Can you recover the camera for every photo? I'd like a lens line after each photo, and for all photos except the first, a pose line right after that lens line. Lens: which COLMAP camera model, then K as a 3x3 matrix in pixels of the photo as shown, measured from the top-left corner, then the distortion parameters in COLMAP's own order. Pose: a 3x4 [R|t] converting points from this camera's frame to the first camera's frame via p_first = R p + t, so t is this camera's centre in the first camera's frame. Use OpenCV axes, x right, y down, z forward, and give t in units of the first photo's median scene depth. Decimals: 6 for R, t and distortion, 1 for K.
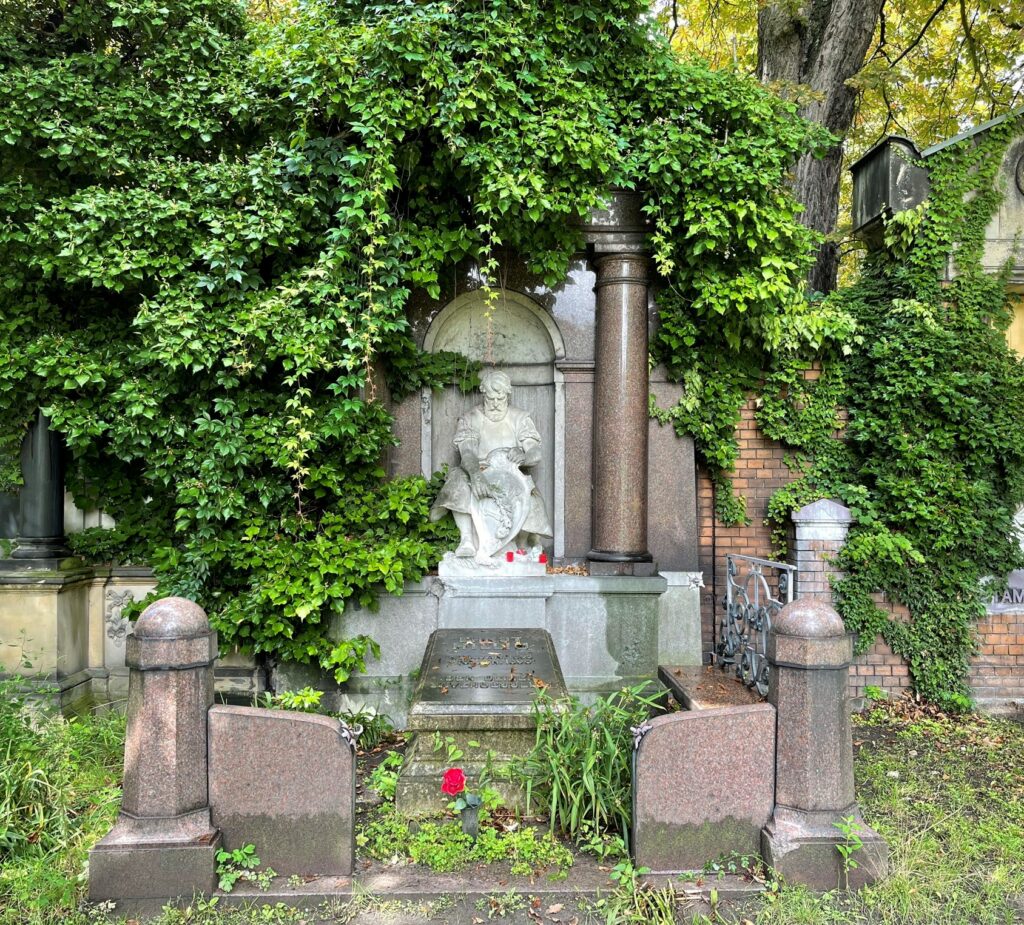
lens RADIAL K [[904.7, 0, 511.3], [0, 904.7, 459.4], [0, 0, 1]] dist [0.011107, 0.008037]
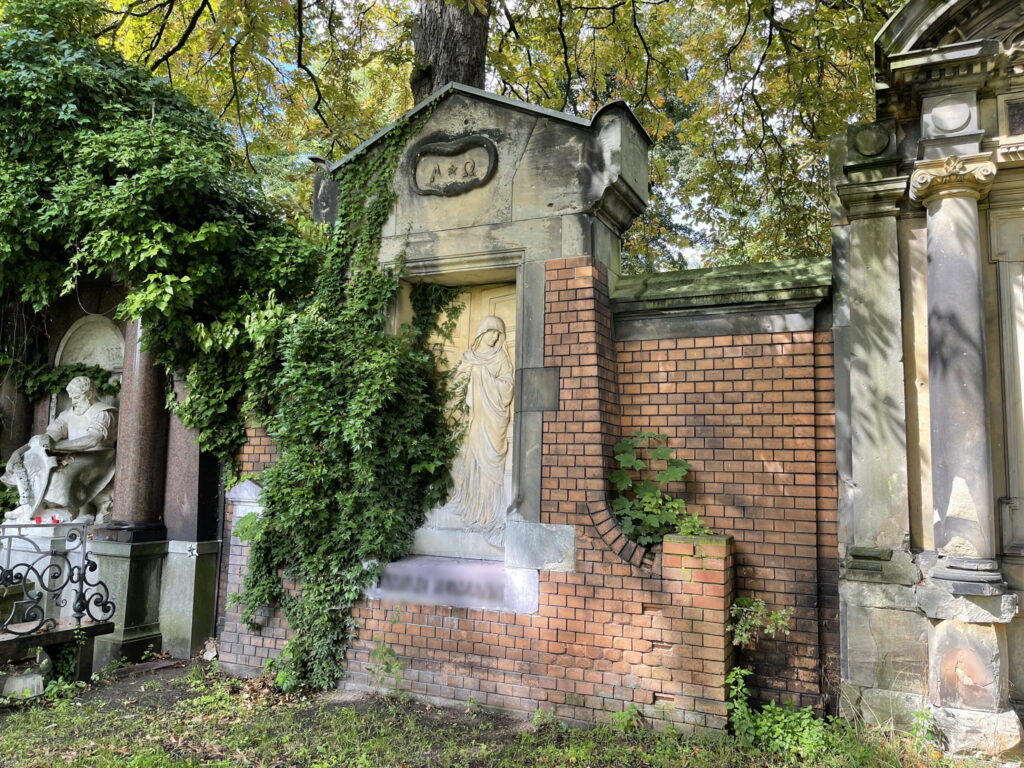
lens RADIAL K [[776.5, 0, 510.5], [0, 776.5, 392.9], [0, 0, 1]] dist [0.013234, -0.001101]
pose [[0.893432, -0.028512, -0.448293, 1.300243], [-0.019372, 0.994609, -0.101866, 0.034440], [0.448781, 0.099695, 0.888064, 0.343313]]
